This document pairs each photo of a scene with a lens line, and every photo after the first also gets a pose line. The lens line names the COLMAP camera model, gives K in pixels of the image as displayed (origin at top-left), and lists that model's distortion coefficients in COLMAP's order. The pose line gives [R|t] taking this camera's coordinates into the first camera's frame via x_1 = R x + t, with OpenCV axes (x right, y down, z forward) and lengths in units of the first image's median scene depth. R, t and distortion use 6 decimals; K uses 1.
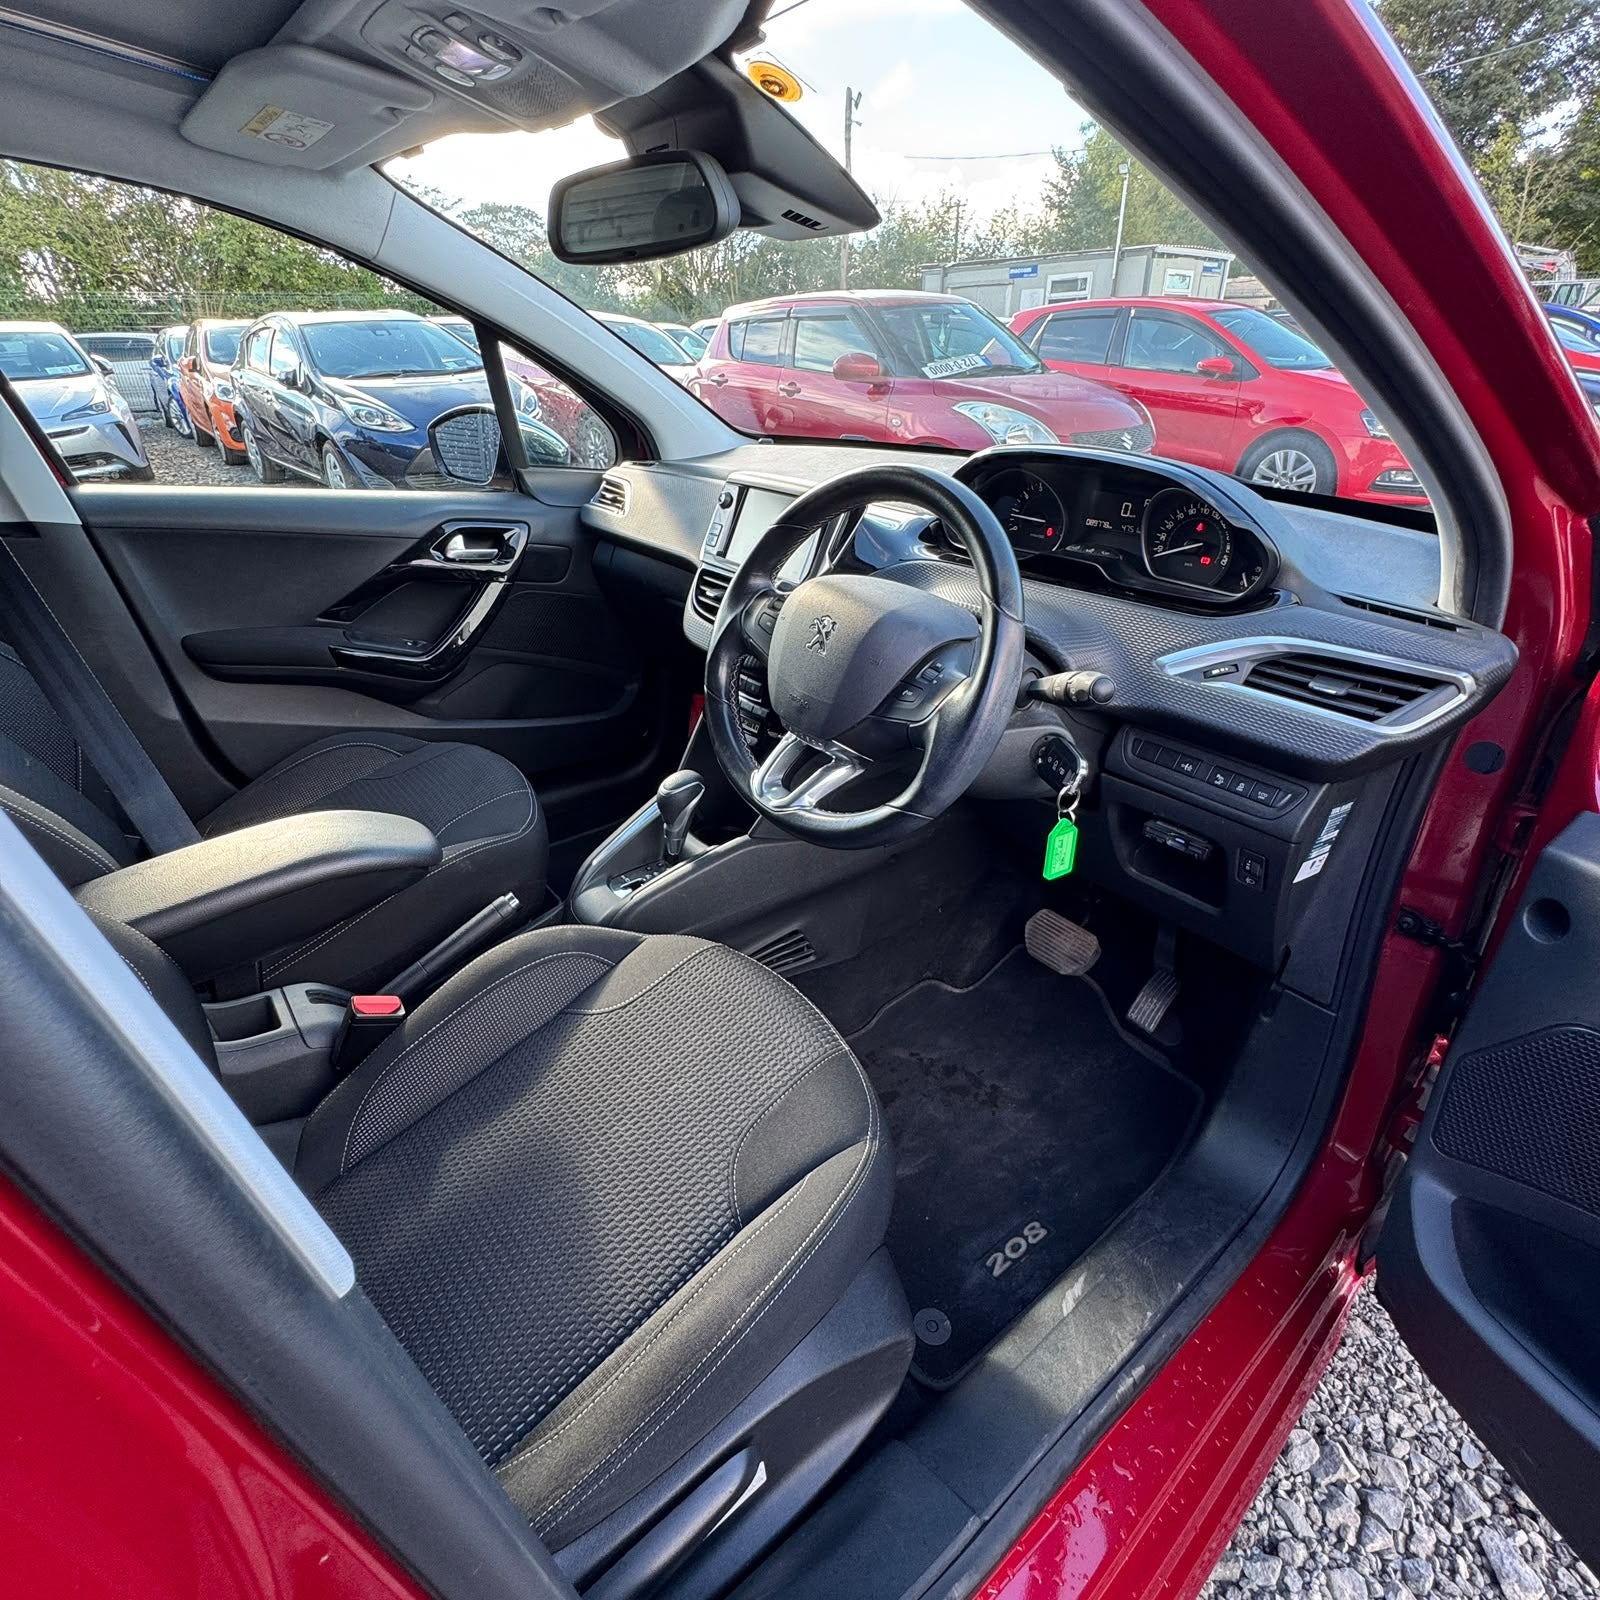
lens RADIAL K [[855.4, 0, 799.1], [0, 855.4, 794.4], [0, 0, 1]] dist [-0.006867, 0.002113]
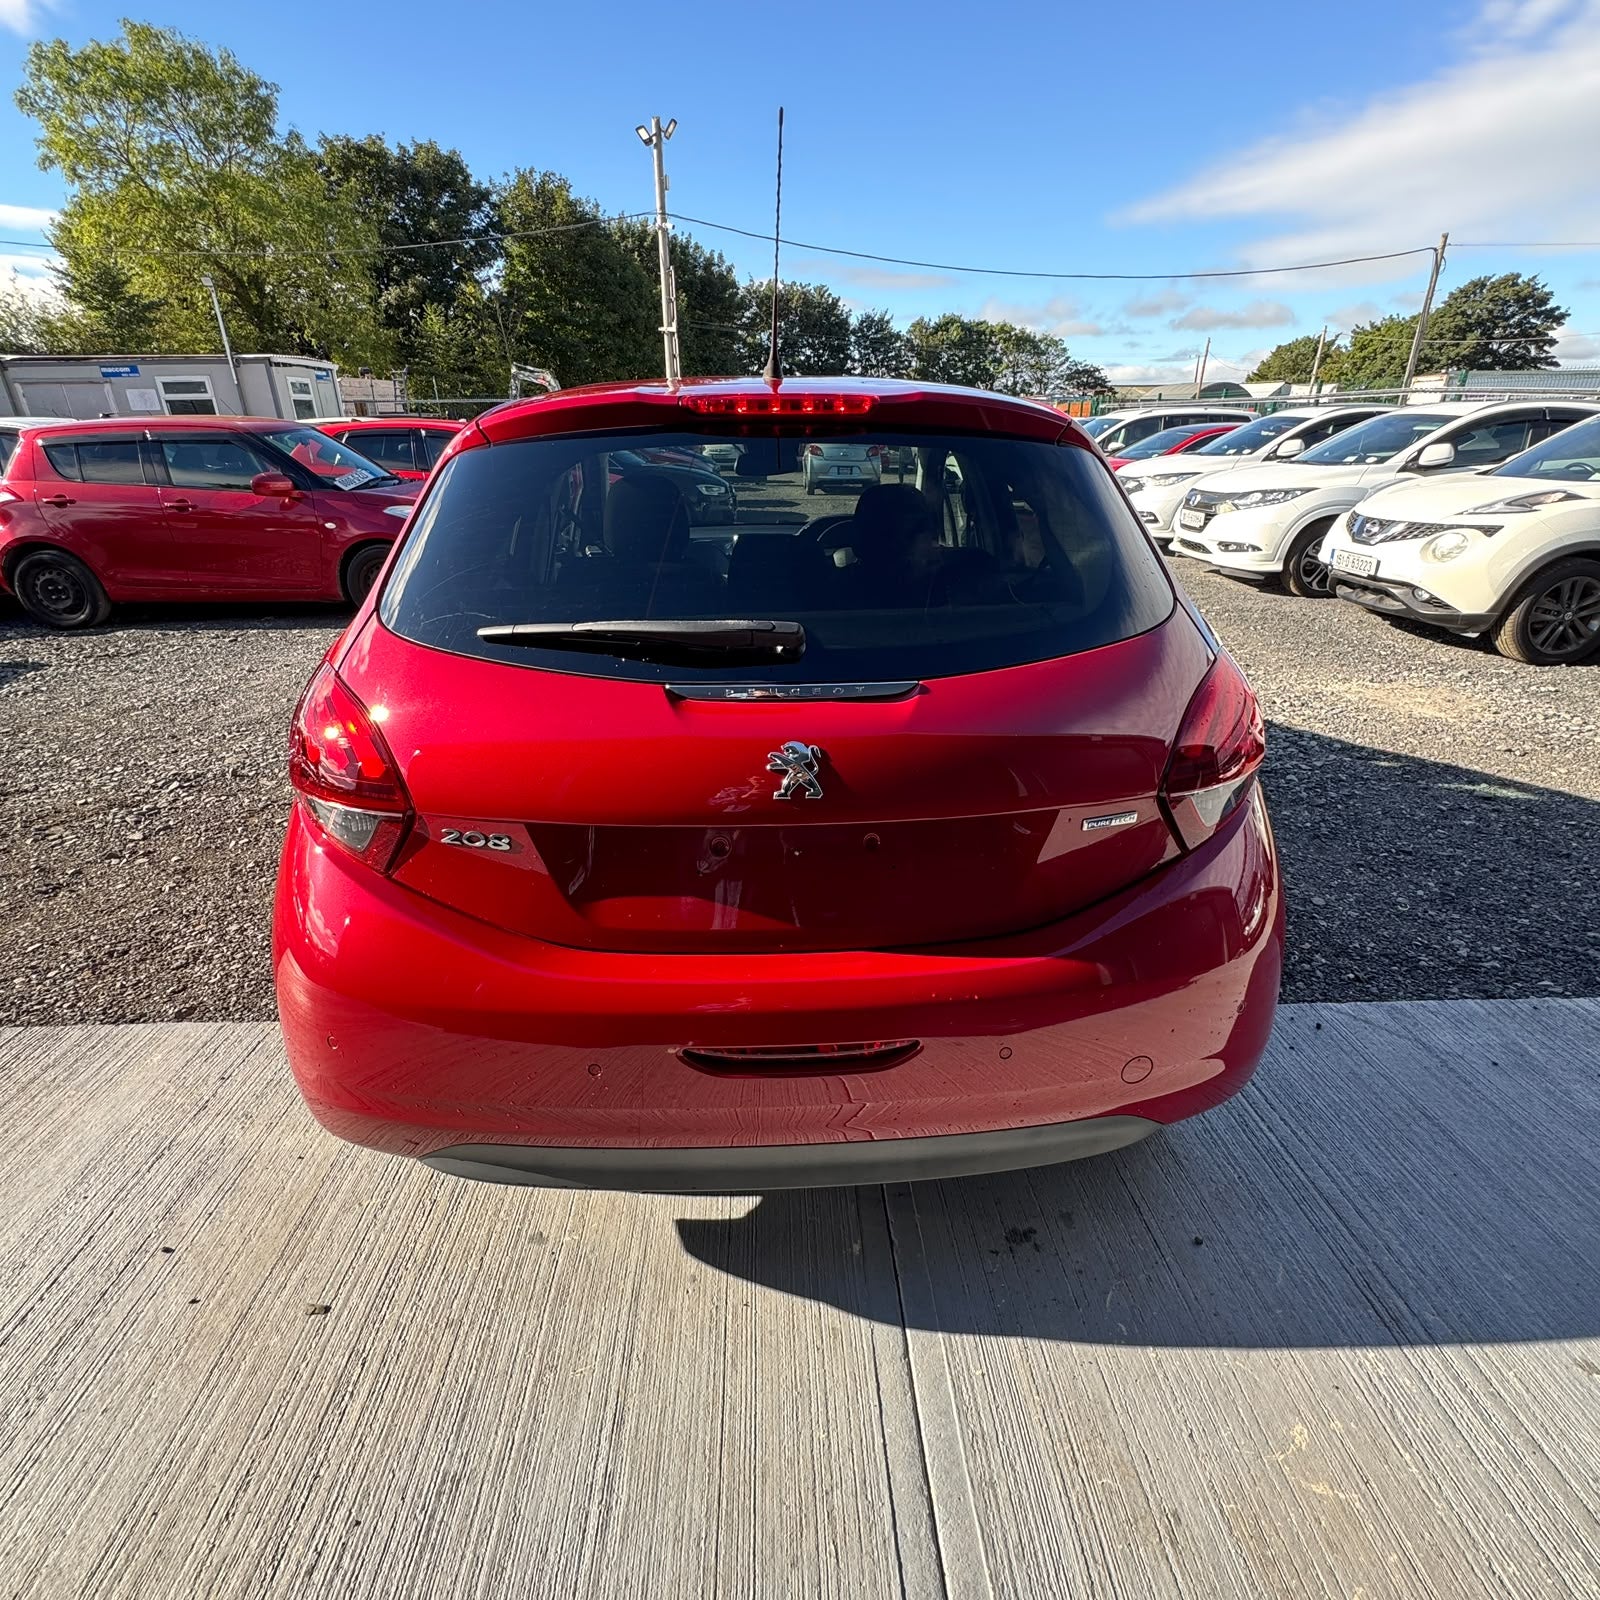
lens RADIAL K [[861.4, 0, 800.7], [0, 861.4, 798.4], [0, 0, 1]] dist [-0.003557, -0.000174]
pose [[0.580403, -0.322154, 0.747896, -0.501476], [0.381983, 0.918815, 0.099340, 0.049738], [-0.719181, 0.228026, 0.656341, -0.182116]]
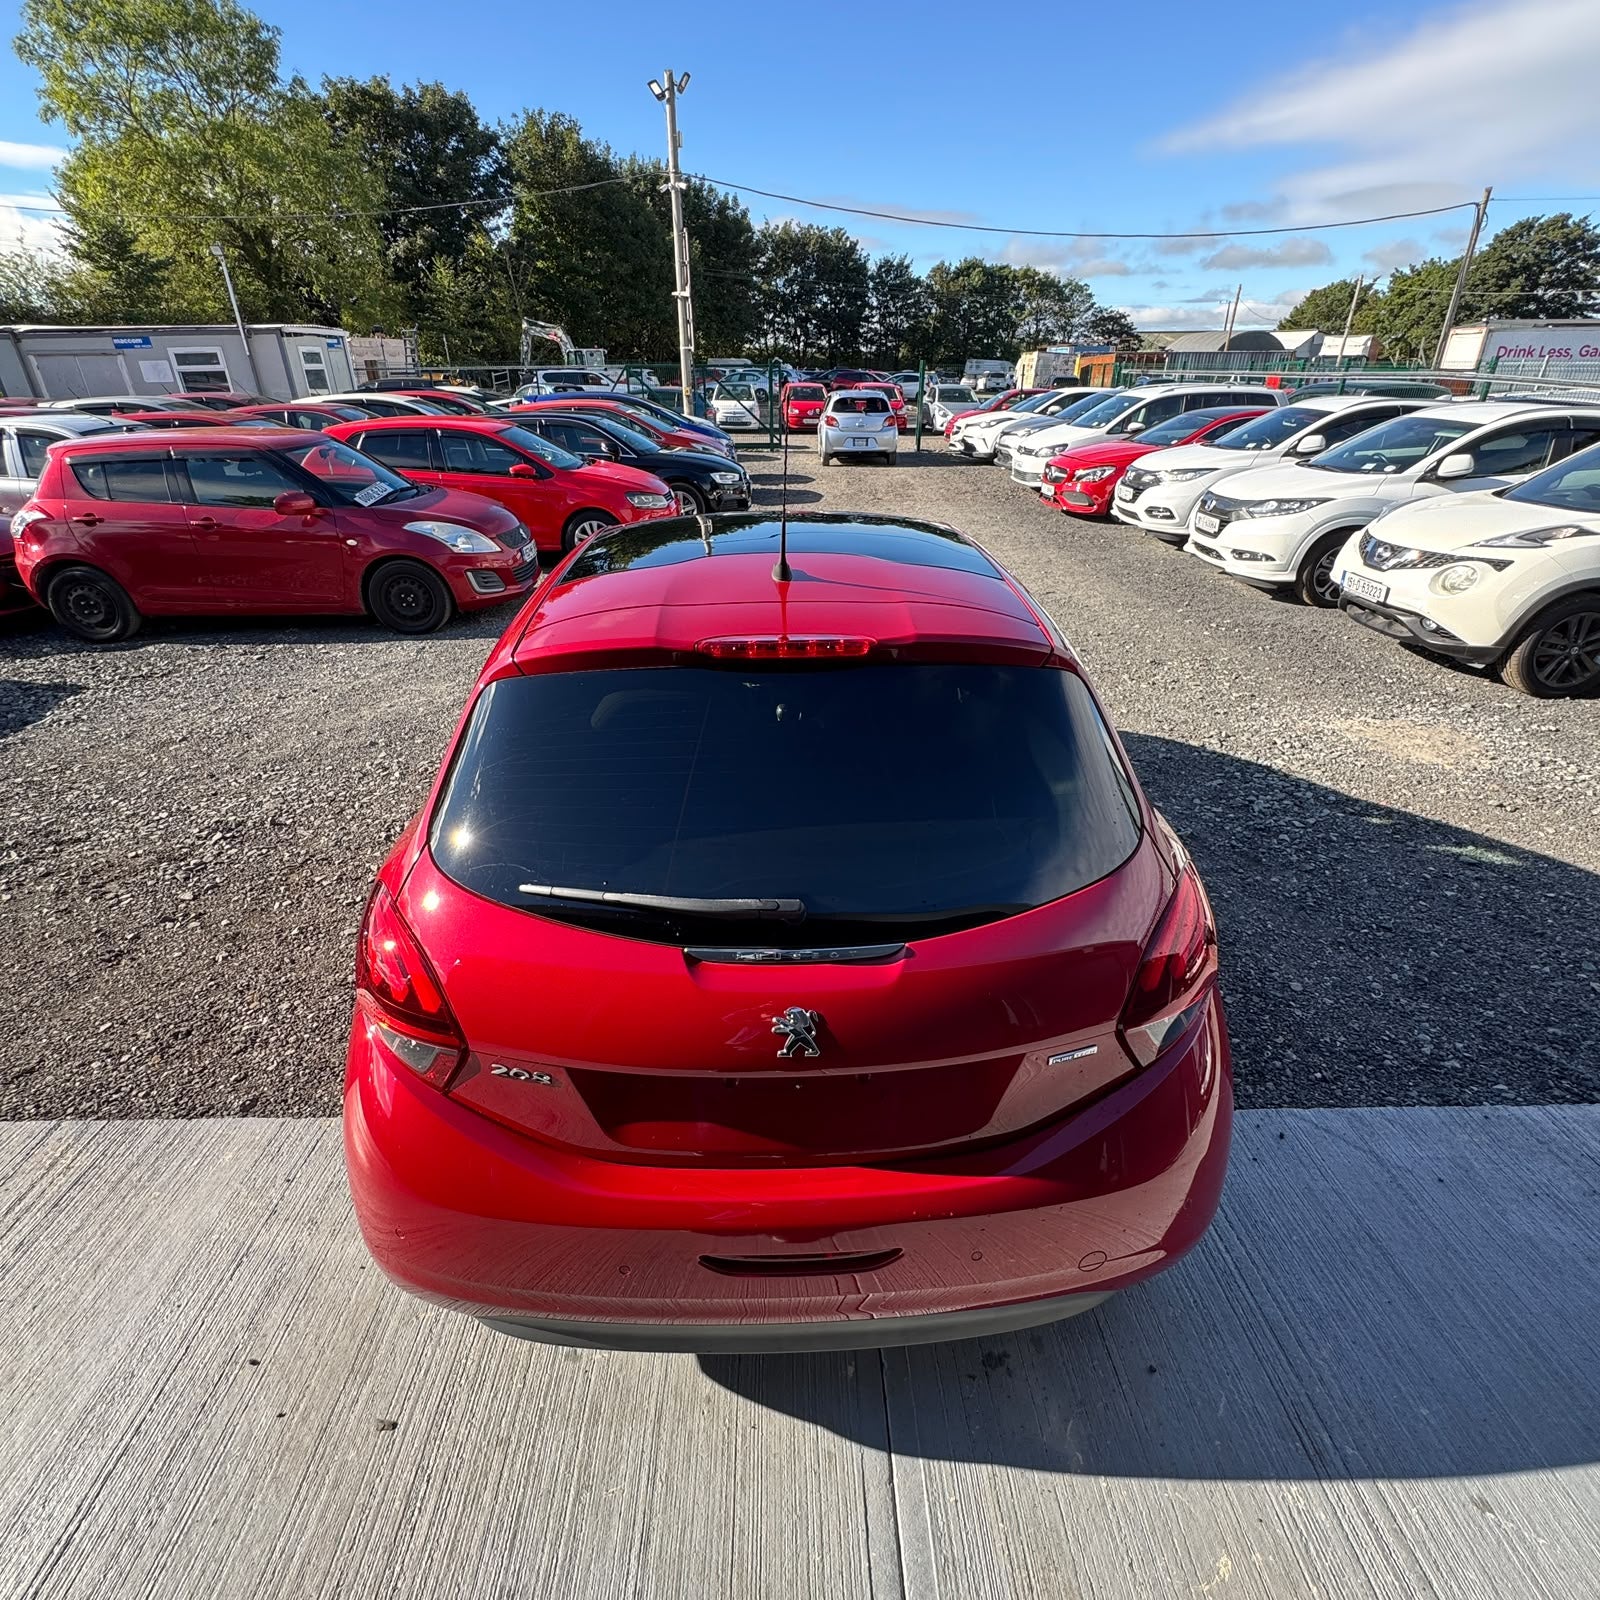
lens RADIAL K [[861.4, 0, 800.0], [0, 861.4, 798.1], [0, 0, 1]] dist [-0.003557, -0.000174]
pose [[0.594718, -0.358348, 0.719651, -0.493696], [0.378342, 0.914592, 0.142757, -0.028736], [-0.709343, 0.187374, 0.679502, -0.221923]]
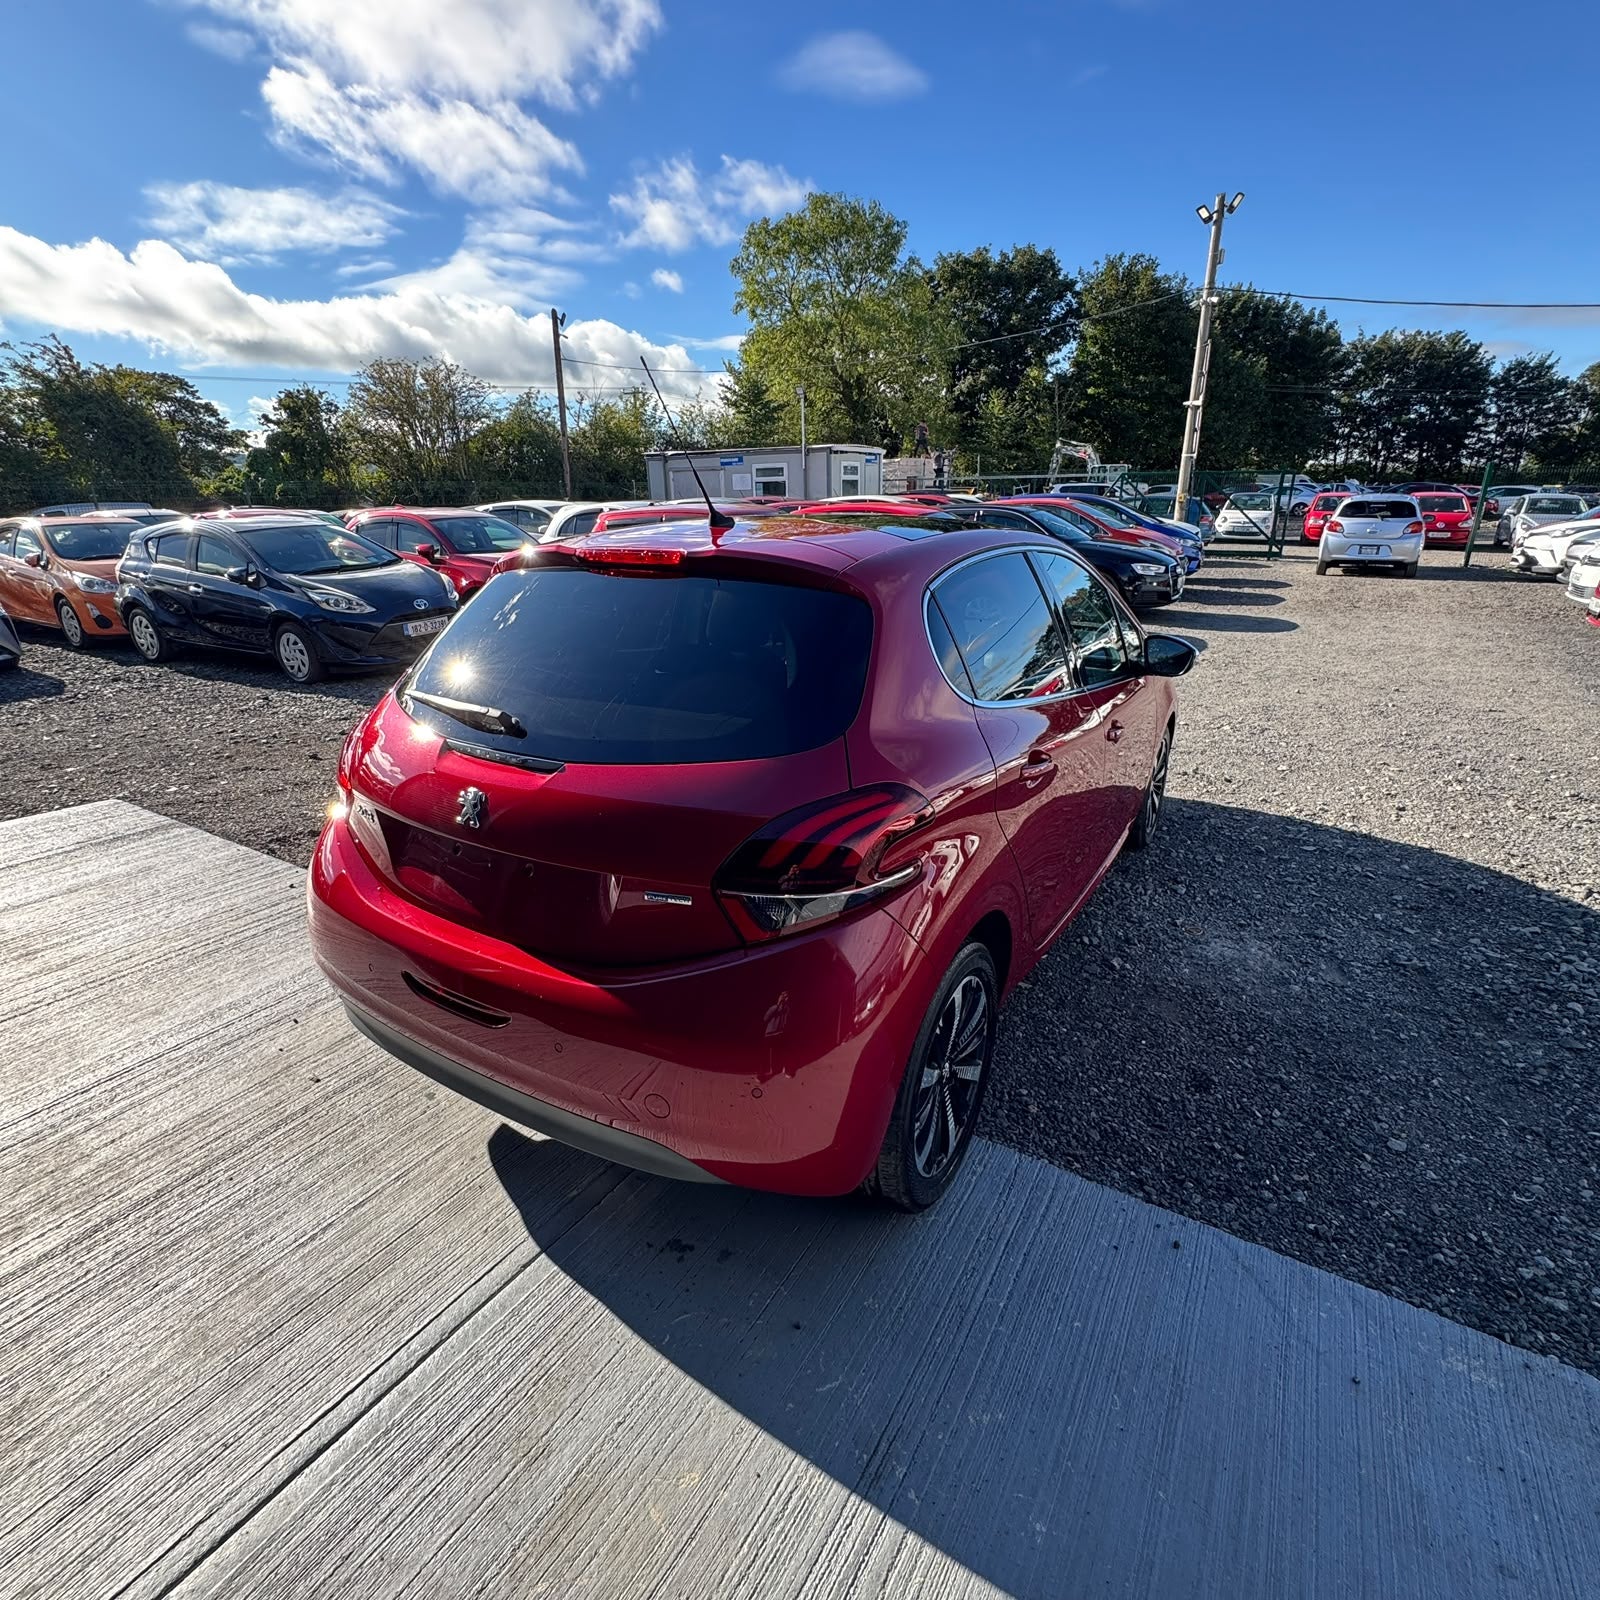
lens RADIAL K [[861.4, 0, 796.1], [0, 861.4, 797.5], [0, 0, 1]] dist [-0.003557, -0.000174]
pose [[0.939607, -0.118888, 0.320944, -0.336676], [0.166365, 0.978145, -0.124718, 0.117687], [-0.299102, 0.170580, 0.938851, -0.372458]]
